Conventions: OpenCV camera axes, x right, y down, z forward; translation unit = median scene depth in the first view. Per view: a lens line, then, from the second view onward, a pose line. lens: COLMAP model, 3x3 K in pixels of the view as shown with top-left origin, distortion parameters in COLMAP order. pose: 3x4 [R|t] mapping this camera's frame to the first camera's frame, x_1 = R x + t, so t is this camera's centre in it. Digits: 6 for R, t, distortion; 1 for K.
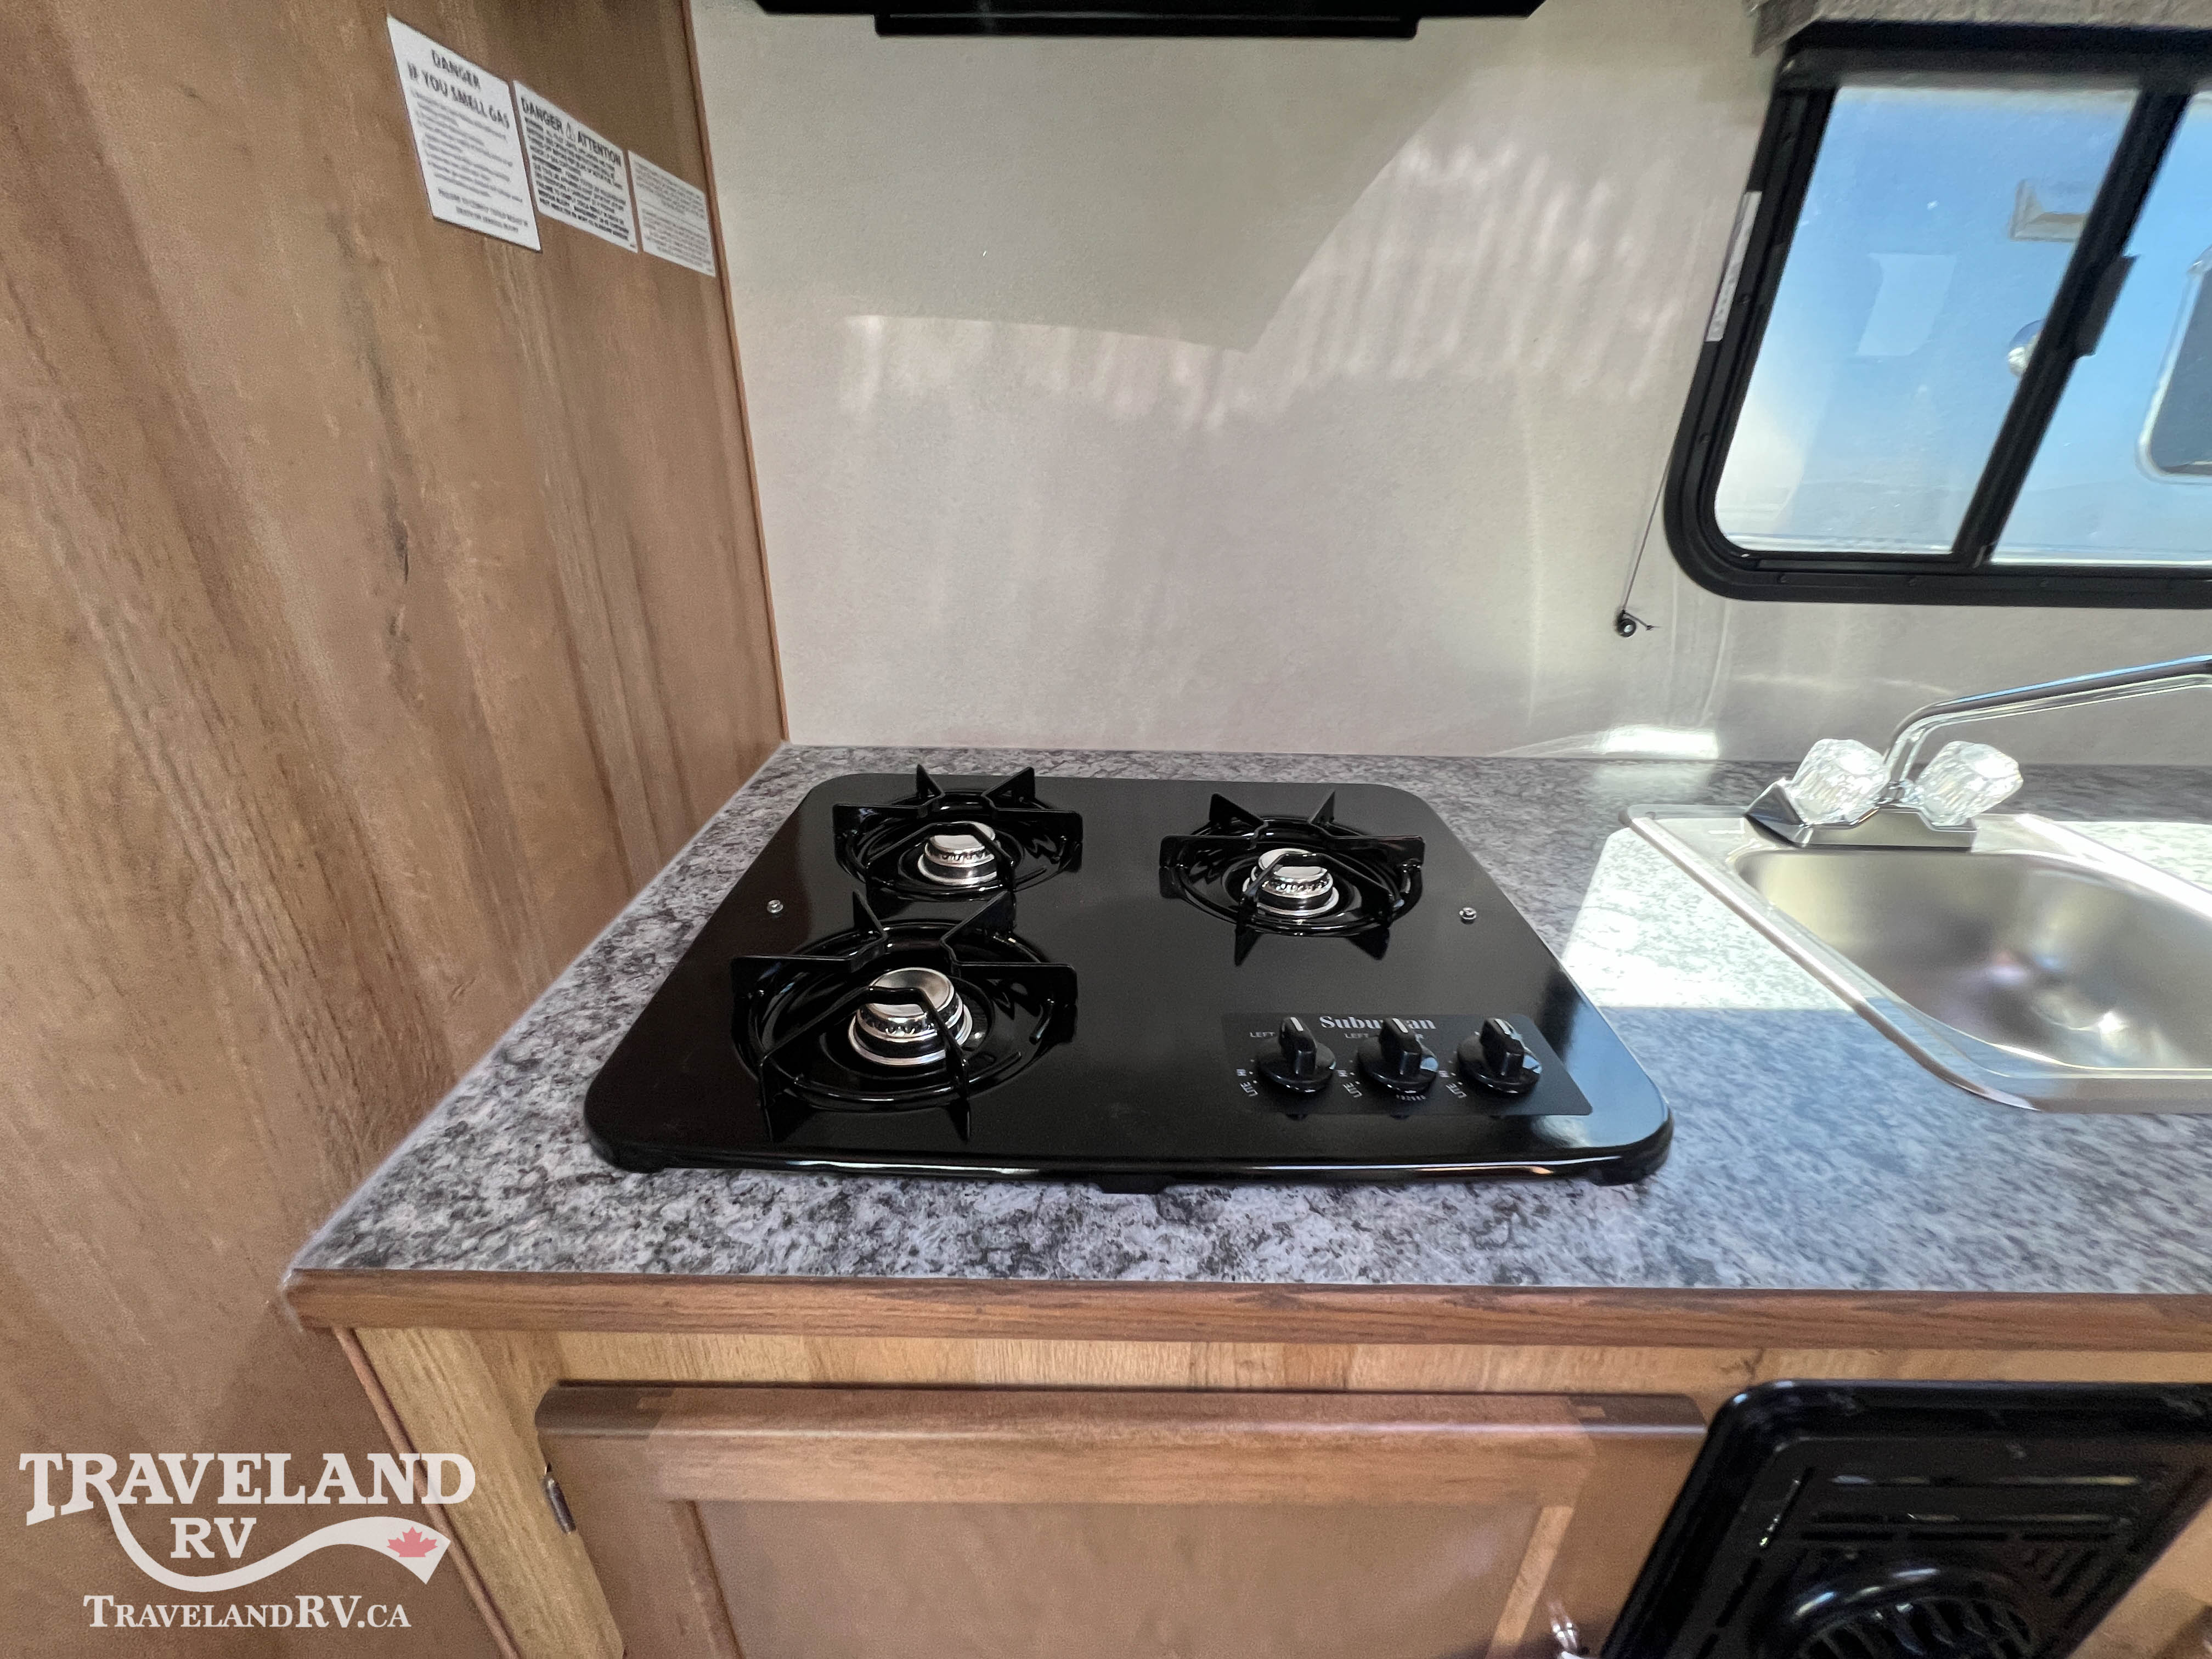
lens RADIAL K [[886.8, 0, 1101.2], [0, 886.8, 827.8], [0, 0, 1]] dist [-0.003052, 0.000846]
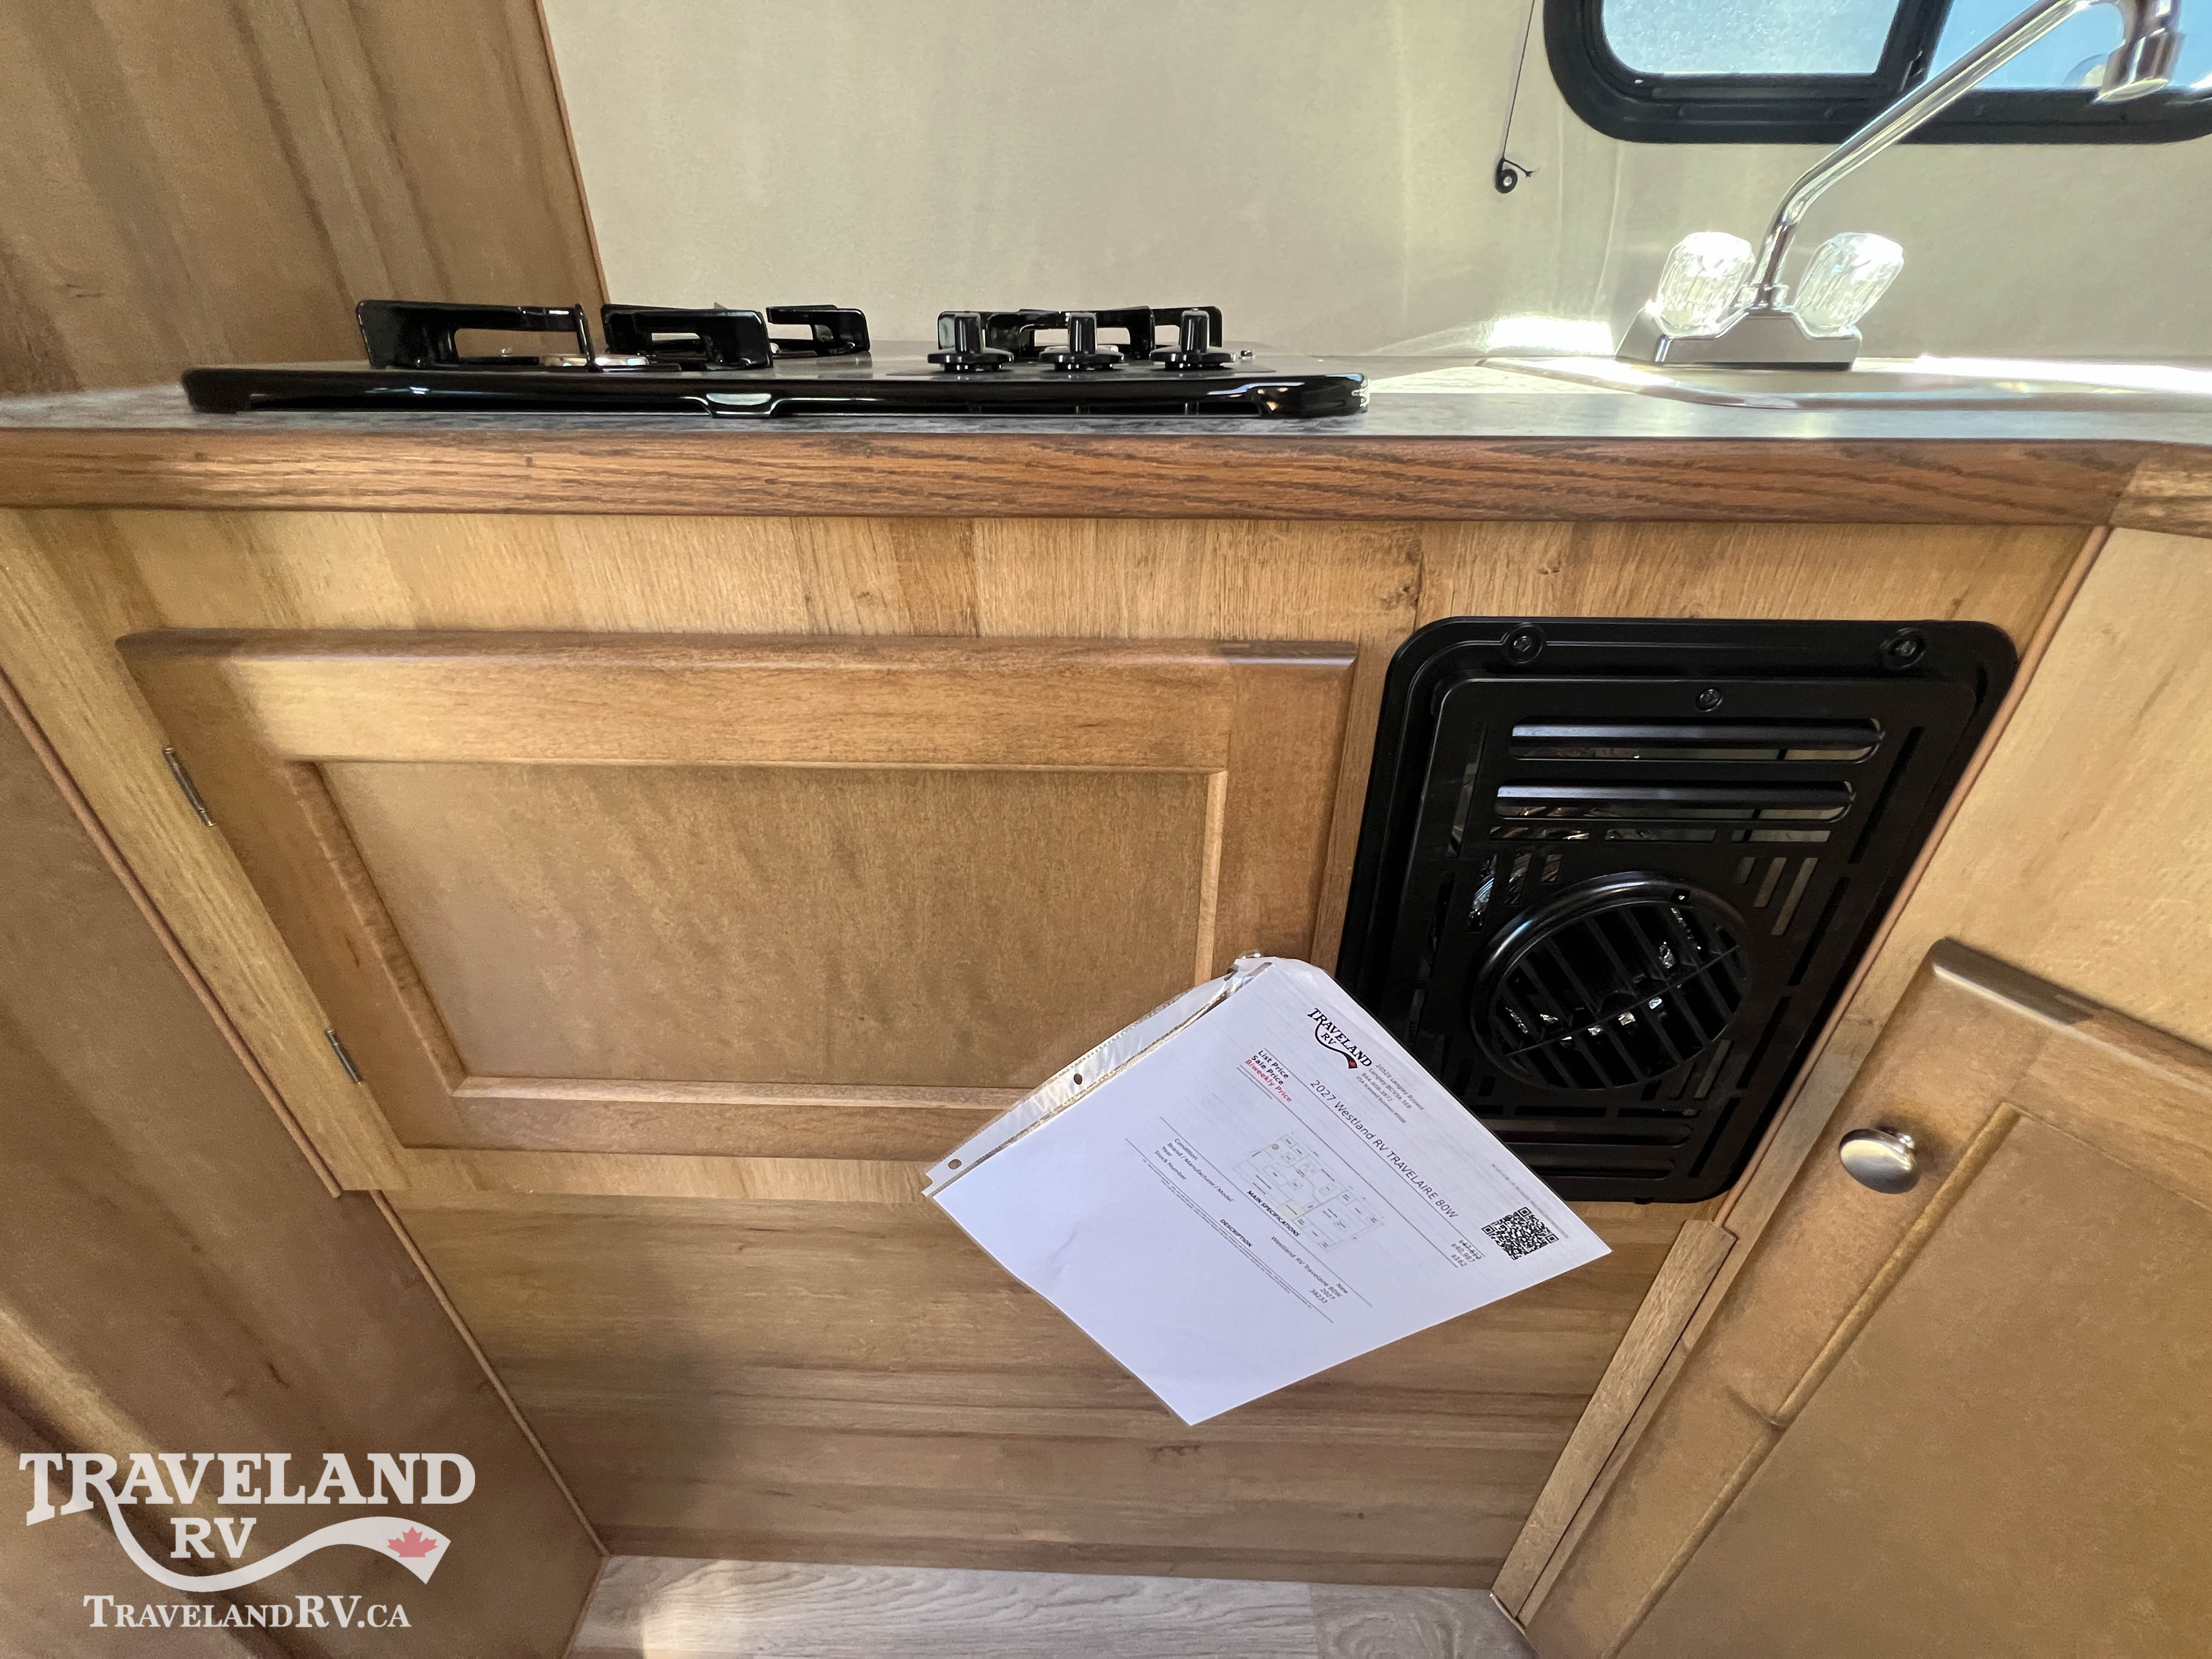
lens RADIAL K [[882.2, 0, 1103.9], [0, 882.2, 830.9], [0, 0, 1]] dist [-0.003655, 0.000668]
pose [[0.999586, 0.000244, -0.028758, 0.250245], [0.002270, 0.996178, 0.087321, 0.435932], [0.028669, -0.087350, 0.995765, 0.036577]]
